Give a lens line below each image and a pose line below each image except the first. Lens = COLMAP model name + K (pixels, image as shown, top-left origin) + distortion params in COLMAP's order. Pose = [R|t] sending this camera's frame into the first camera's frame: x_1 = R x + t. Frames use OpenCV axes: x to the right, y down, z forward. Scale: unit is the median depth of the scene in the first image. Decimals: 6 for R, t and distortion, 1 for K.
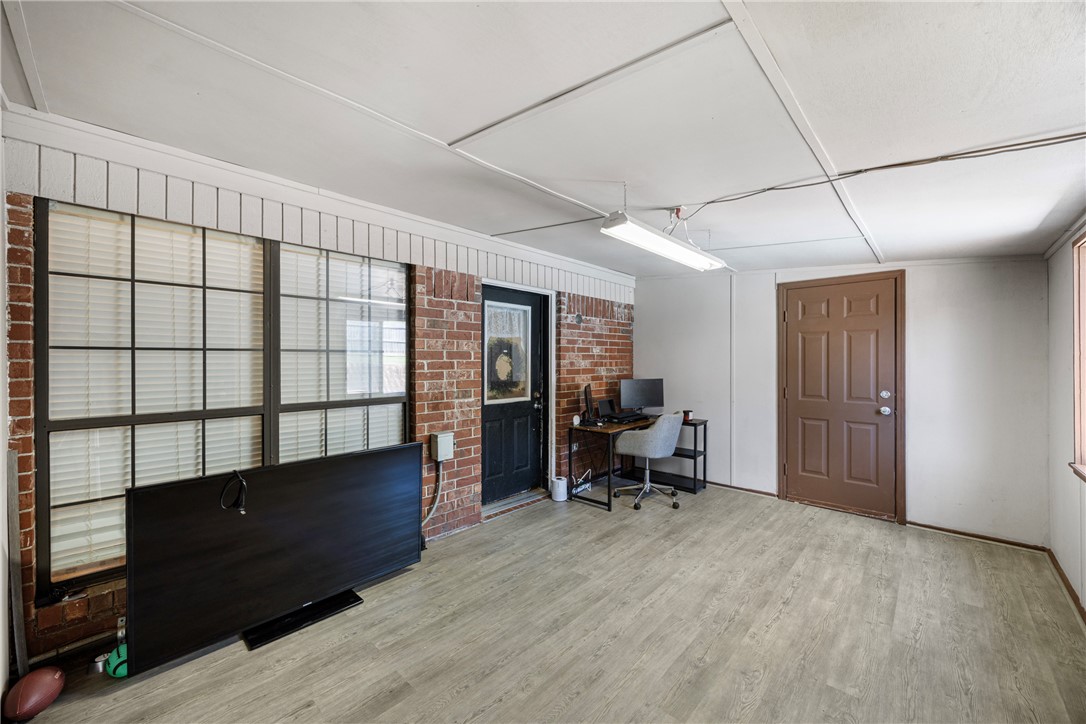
lens RADIAL K [[443.5, 0, 542.5], [0, 443.5, 361.9], [0, 0, 1]] dist [-0.003638, 0.000056]
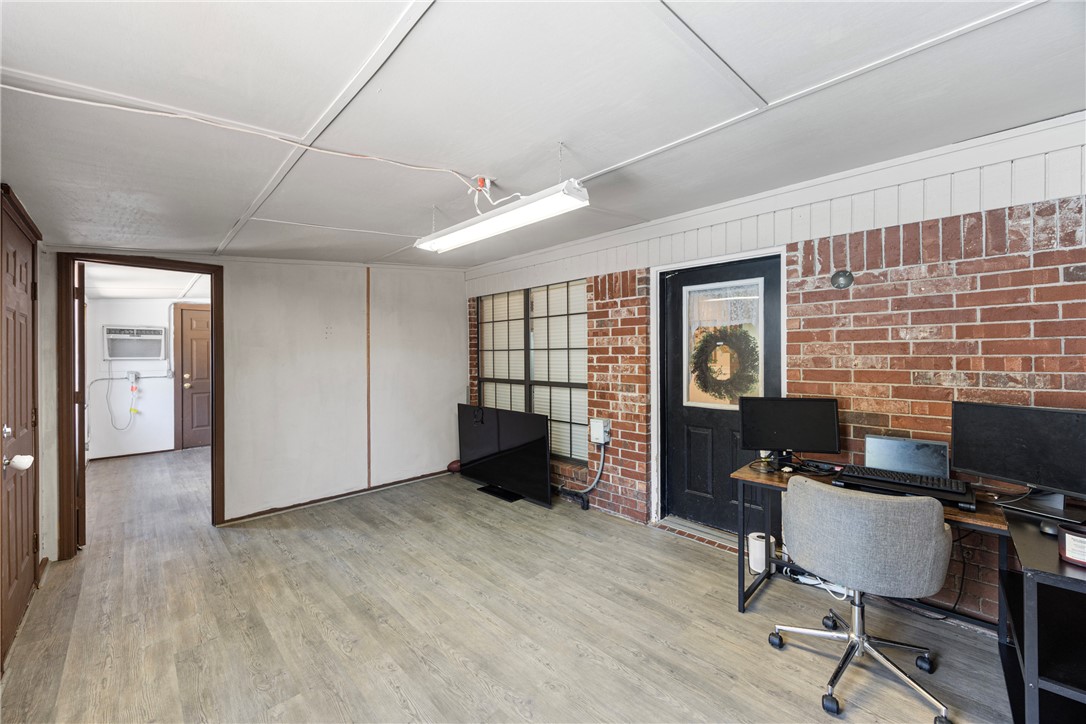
lens RADIAL K [[443.5, 0, 545.8], [0, 443.5, 355.0], [0, 0, 1]] dist [-0.003638, 0.000056]
pose [[-0.091379, 0.004340, -0.995807, 0.909312], [0.002567, 0.999988, 0.004123, -0.009386], [0.995813, -0.002180, -0.091389, 0.950463]]
